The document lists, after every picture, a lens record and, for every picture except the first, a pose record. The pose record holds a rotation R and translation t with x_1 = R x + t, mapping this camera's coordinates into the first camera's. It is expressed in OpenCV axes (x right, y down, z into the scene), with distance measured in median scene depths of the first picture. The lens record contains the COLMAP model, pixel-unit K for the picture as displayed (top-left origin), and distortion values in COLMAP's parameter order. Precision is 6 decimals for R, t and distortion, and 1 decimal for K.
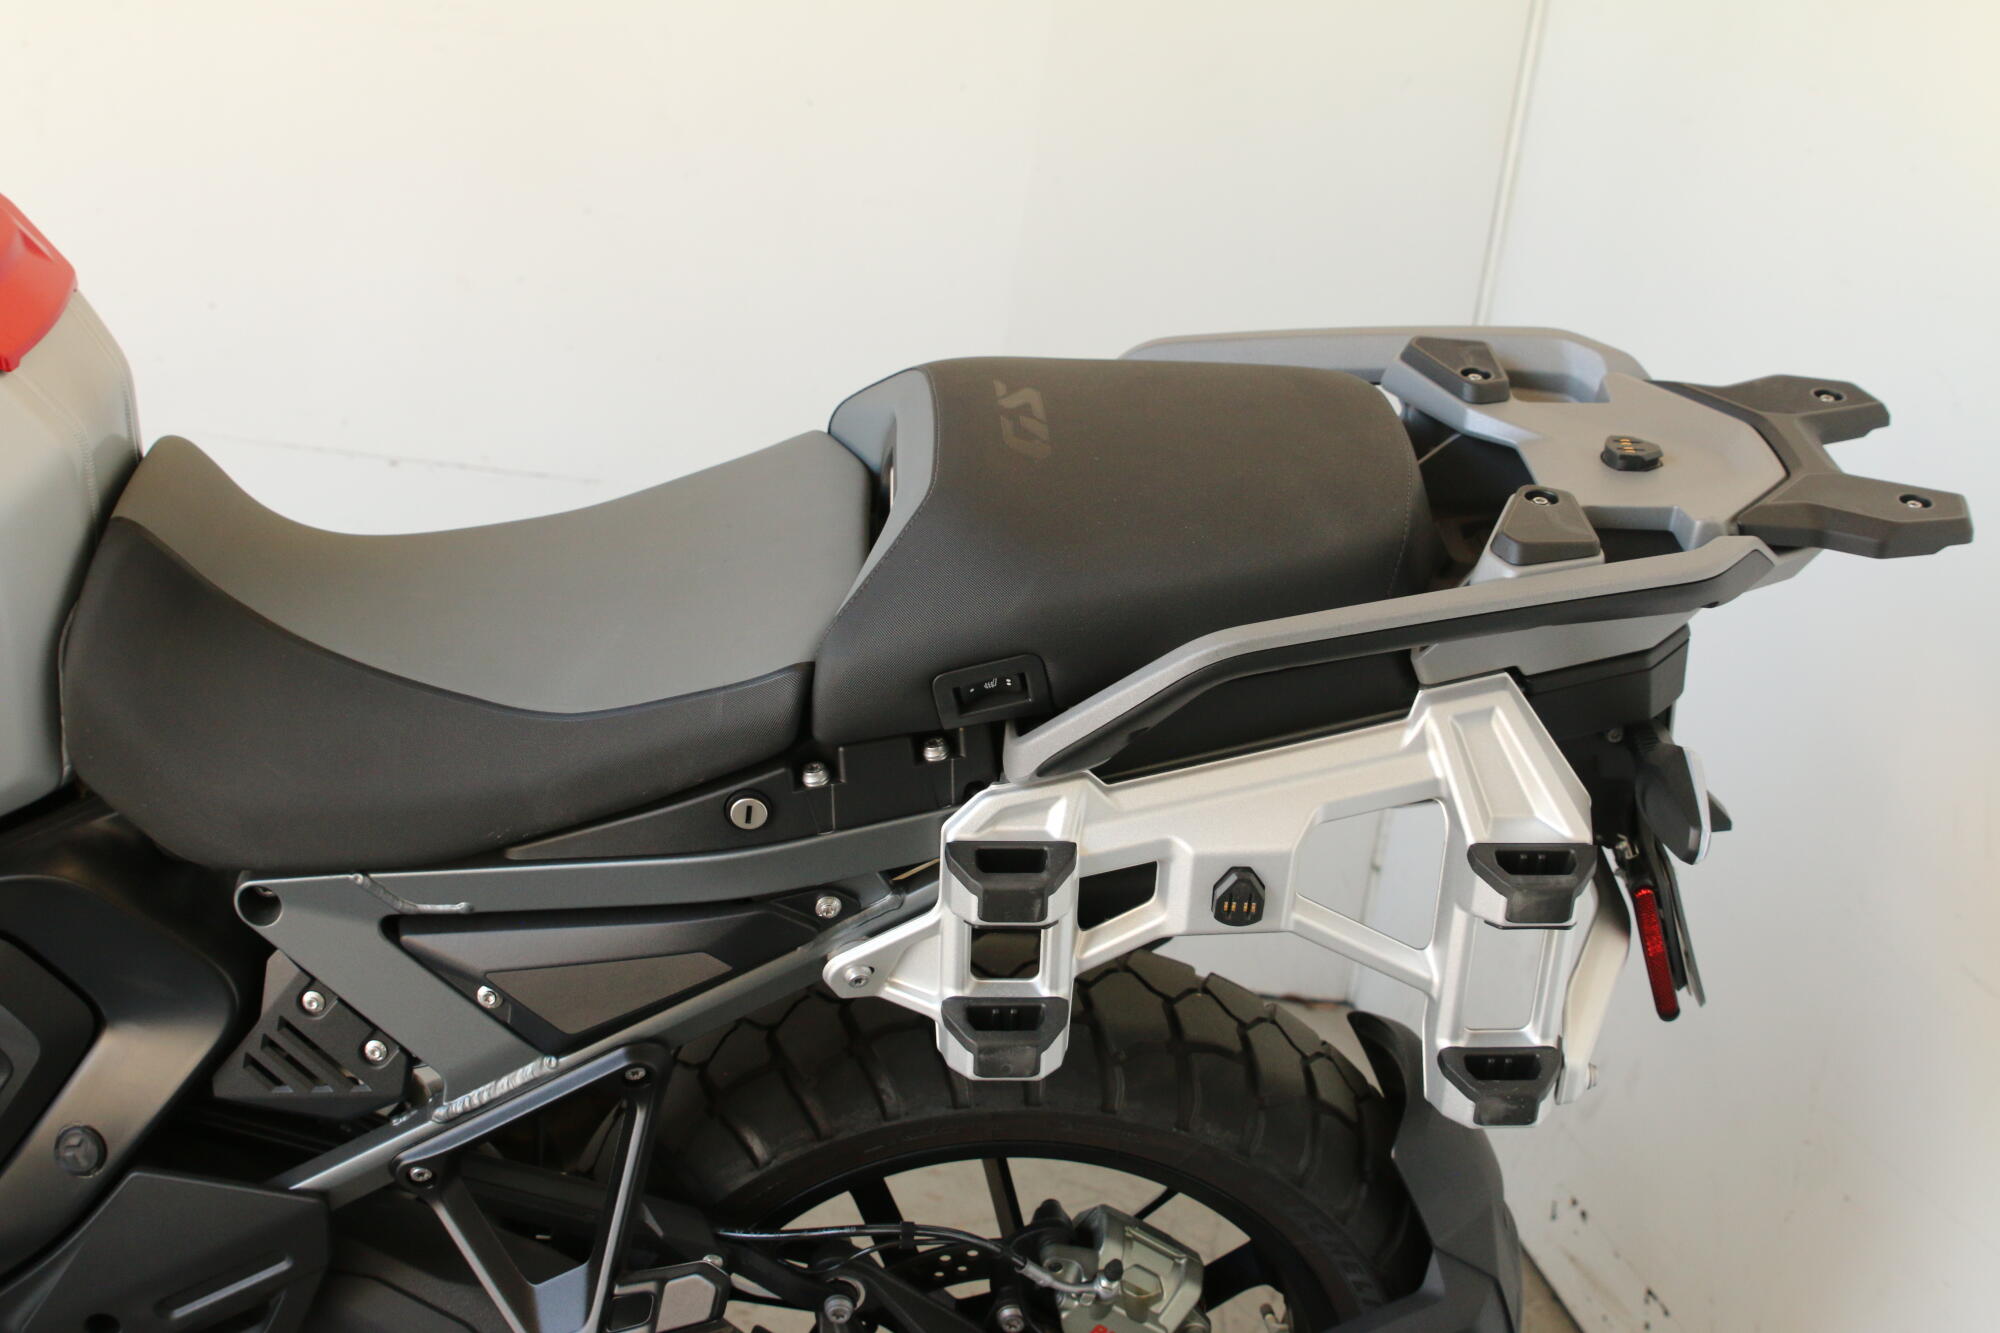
lens RADIAL K [[2552.6, 0, 992.1], [0, 2552.6, 631.8], [0, 0, 1]] dist [-0.104315, 0.094011]
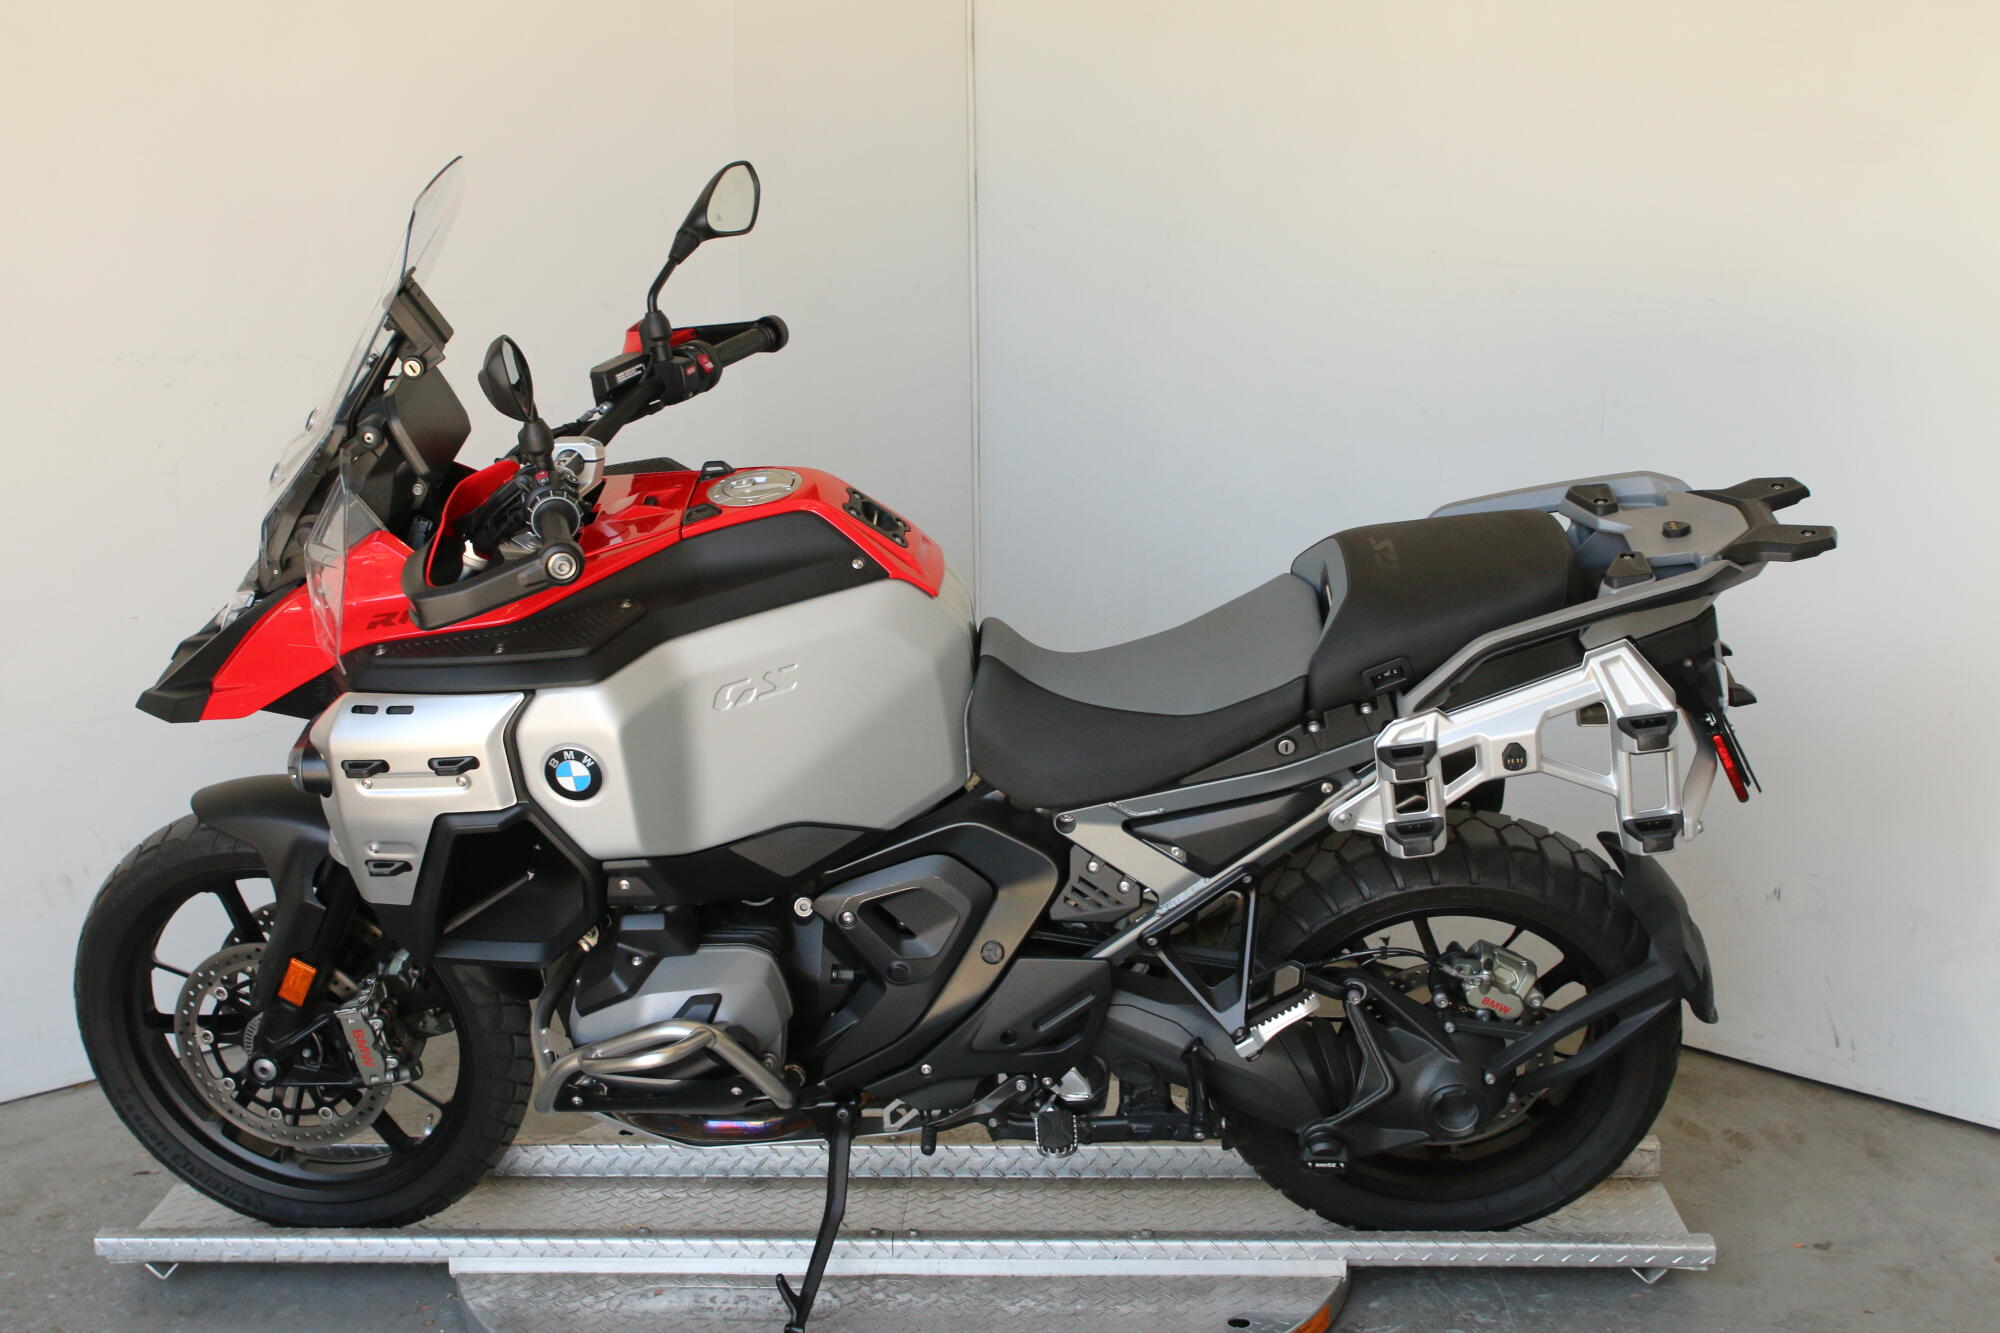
lens RADIAL K [[2536.5, 0, 997.0], [0, 2536.5, 644.1], [0, 0, 1]] dist [-0.107008, 0.125454]
pose [[0.980228, -0.136870, -0.142899, -0.014287], [0.128329, 0.989438, -0.067409, 0.091458], [0.150616, 0.047738, 0.987439, -1.127644]]
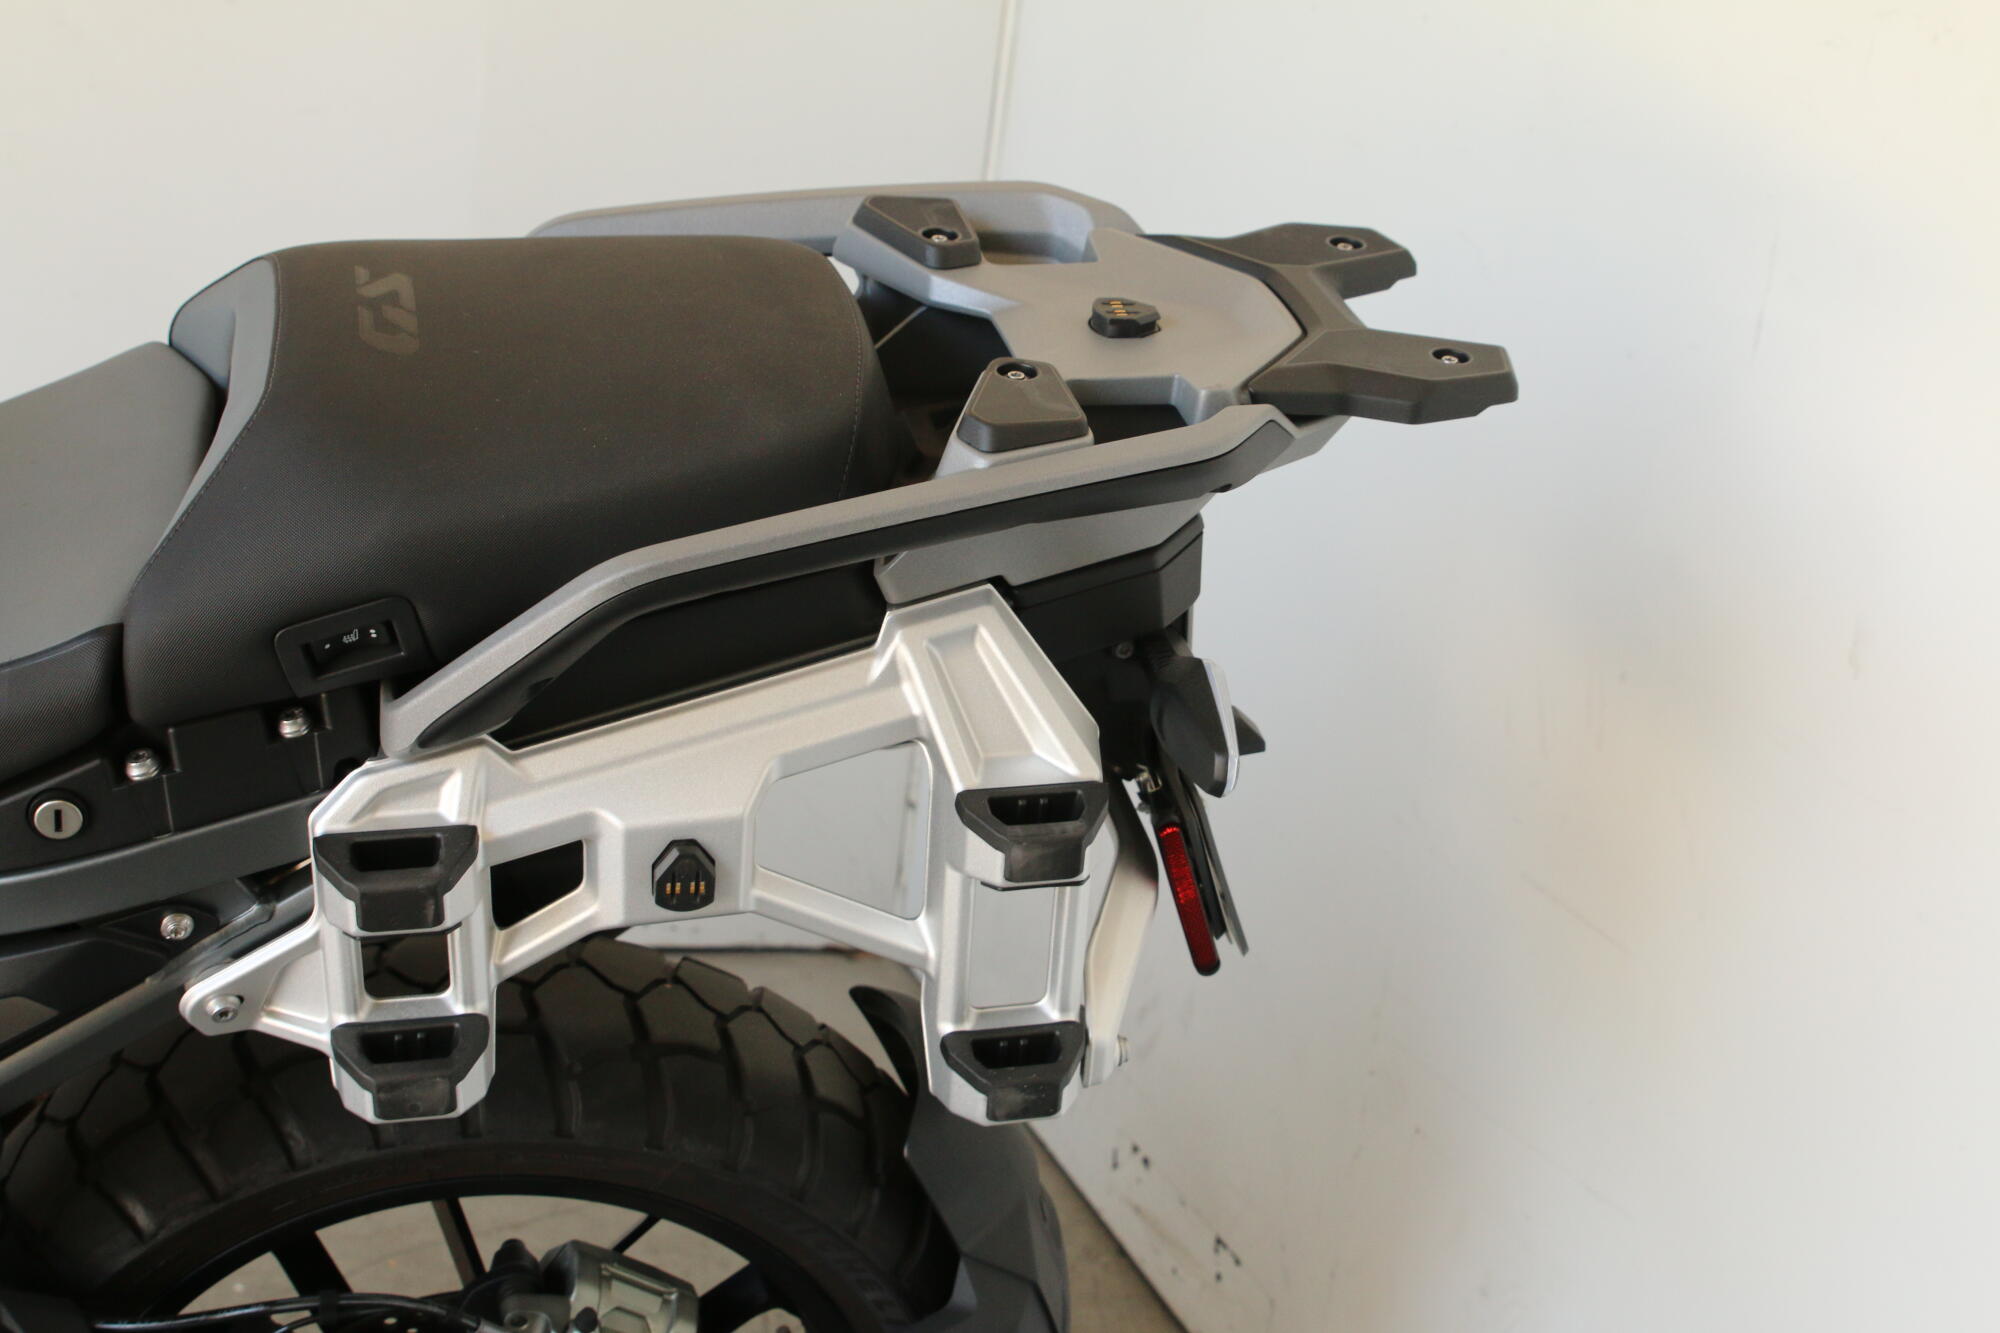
lens RADIAL K [[2536.5, 0, 997.0], [0, 2536.5, 644.1], [0, 0, 1]] dist [-0.107008, 0.125454]
pose [[0.982901, -0.065017, 0.172272, 0.056820], [0.059983, 0.997611, 0.034273, 0.007039], [-0.174089, -0.023354, 0.984453, 0.169362]]
